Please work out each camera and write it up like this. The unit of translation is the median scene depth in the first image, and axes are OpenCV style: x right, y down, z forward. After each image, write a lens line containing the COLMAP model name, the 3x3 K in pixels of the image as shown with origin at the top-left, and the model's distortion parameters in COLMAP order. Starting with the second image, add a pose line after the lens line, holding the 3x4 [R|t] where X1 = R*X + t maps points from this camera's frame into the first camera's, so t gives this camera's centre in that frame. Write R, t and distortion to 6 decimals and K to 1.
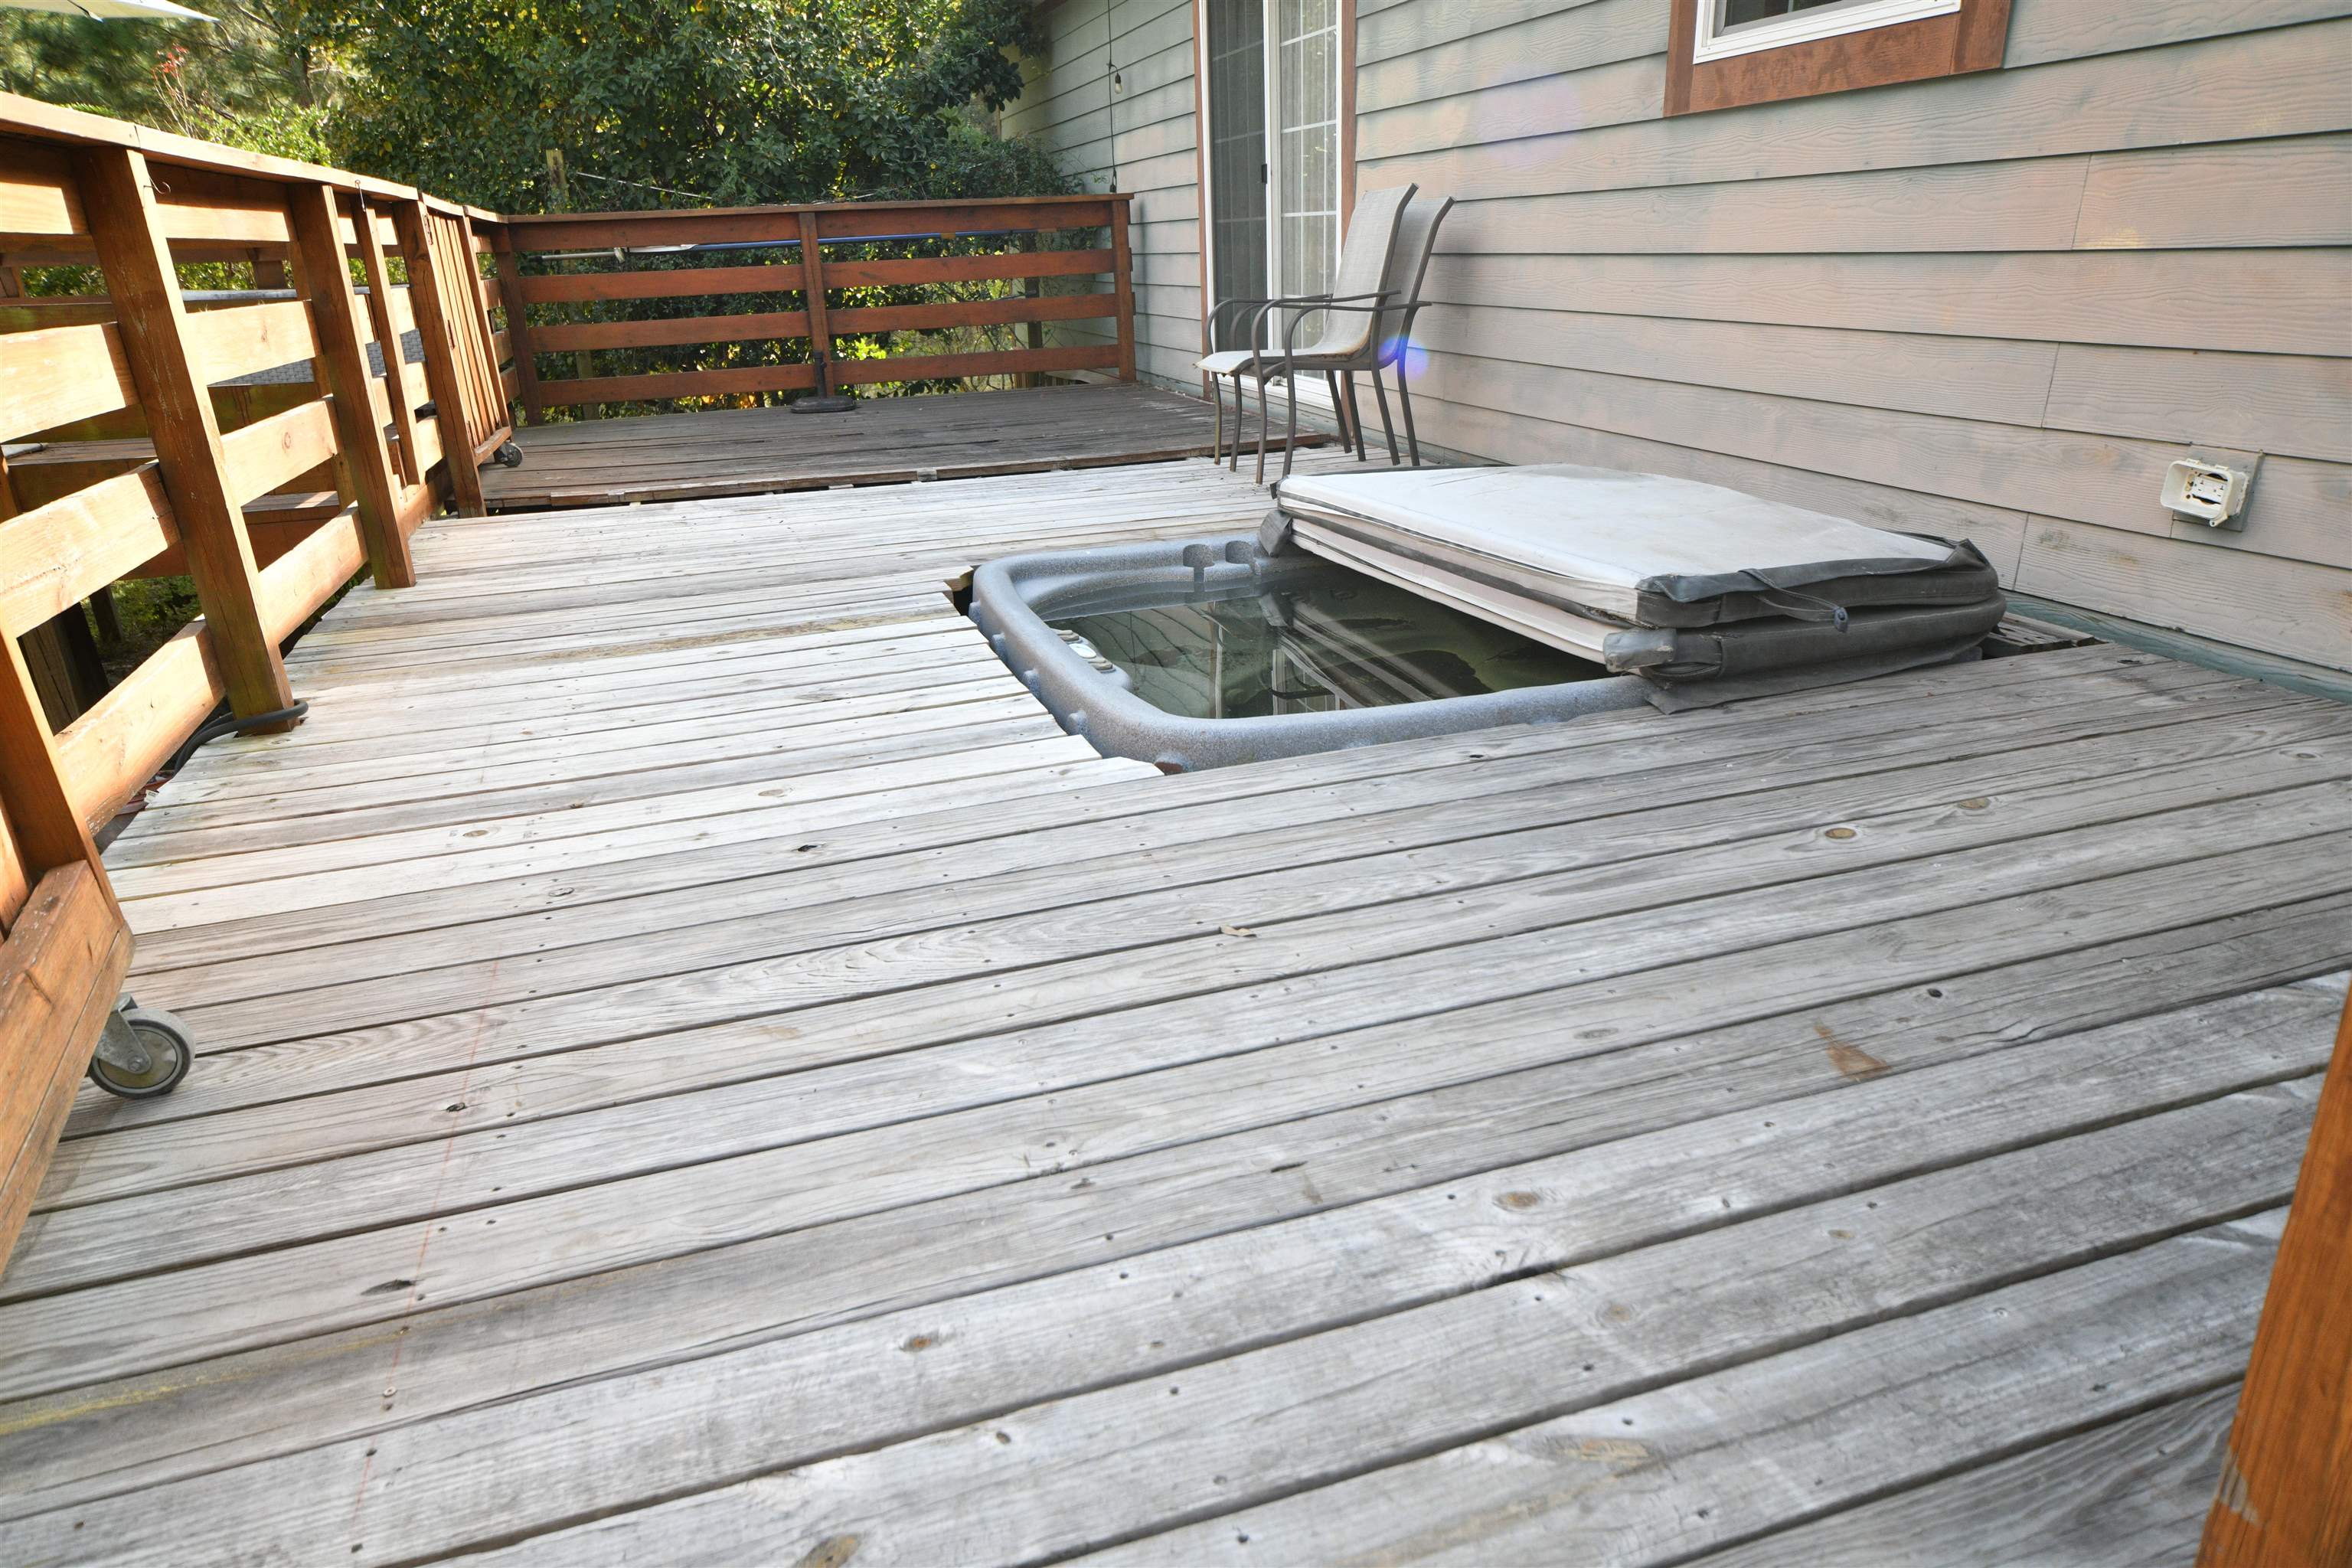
lens RADIAL K [[1513.1, 0, 1185.6], [0, 1513.1, 788.1], [0, 0, 1]] dist [-0.004159, 0.016397]
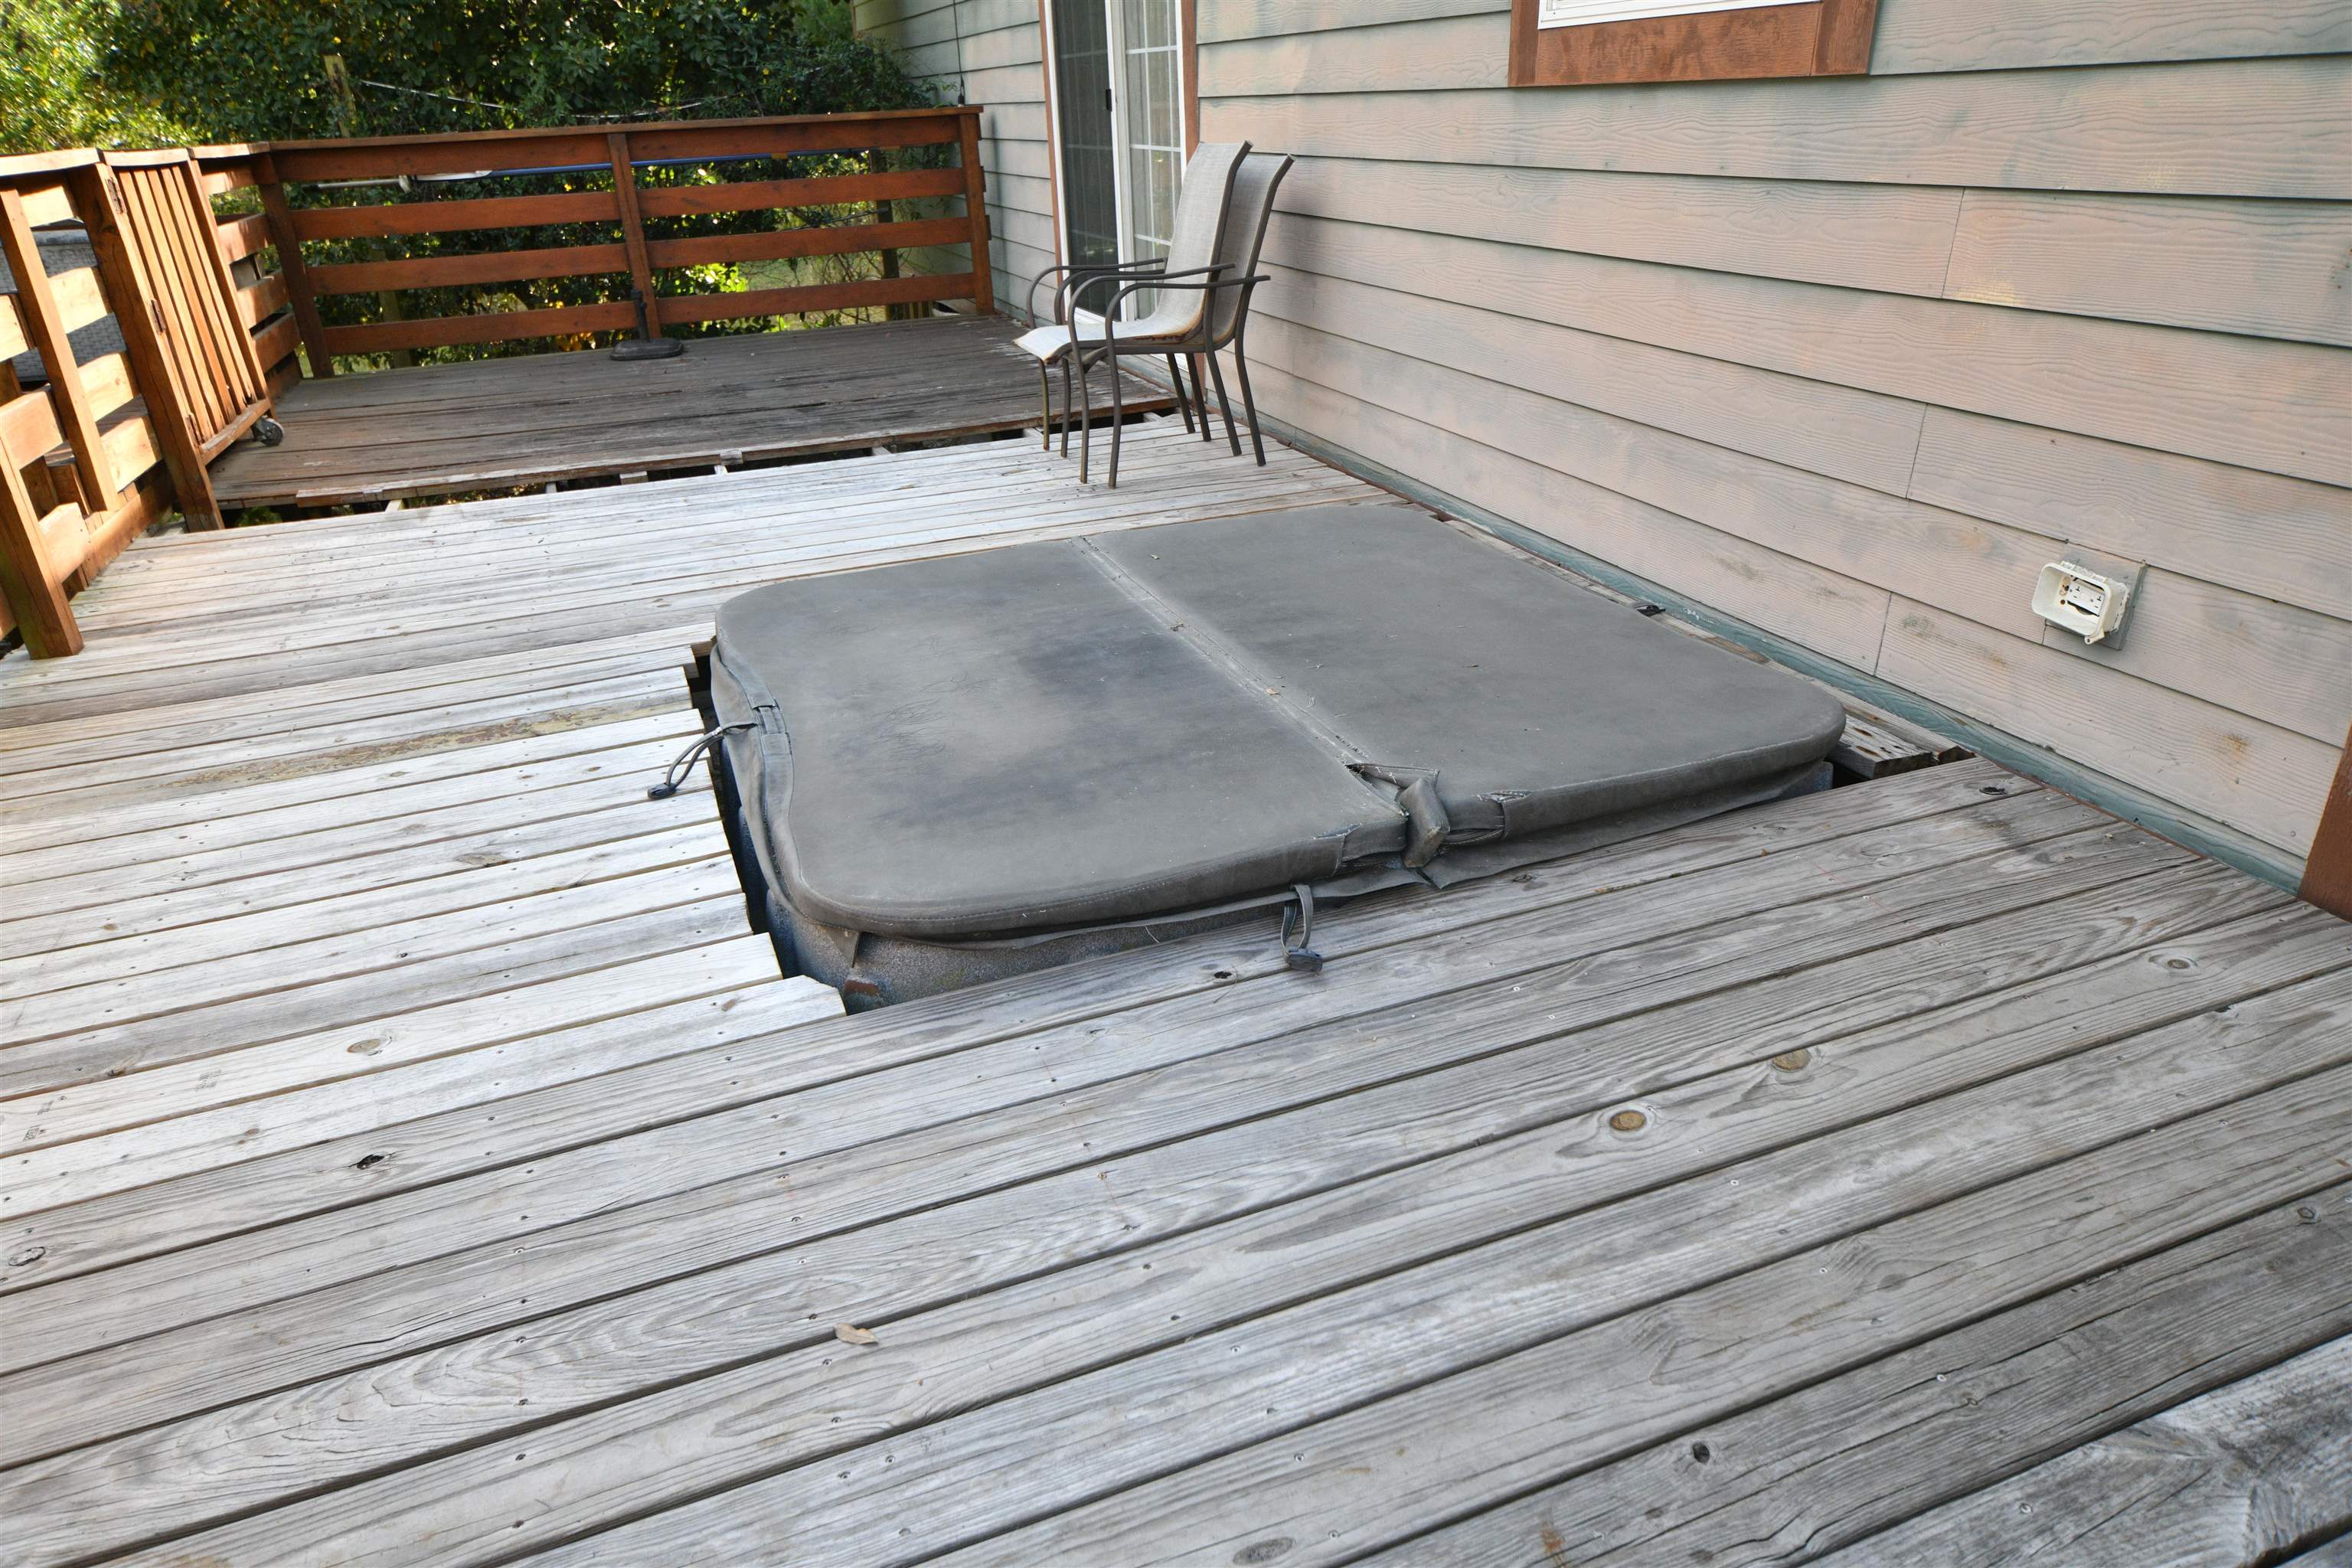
lens RADIAL K [[1513.1, 0, 1185.6], [0, 1513.1, 788.9], [0, 0, 1]] dist [-0.004159, 0.016397]
pose [[0.998763, -0.024259, 0.043409, 0.108601], [0.020620, 0.996387, 0.082383, -0.152464], [-0.045251, -0.081386, 0.995655, 0.136962]]
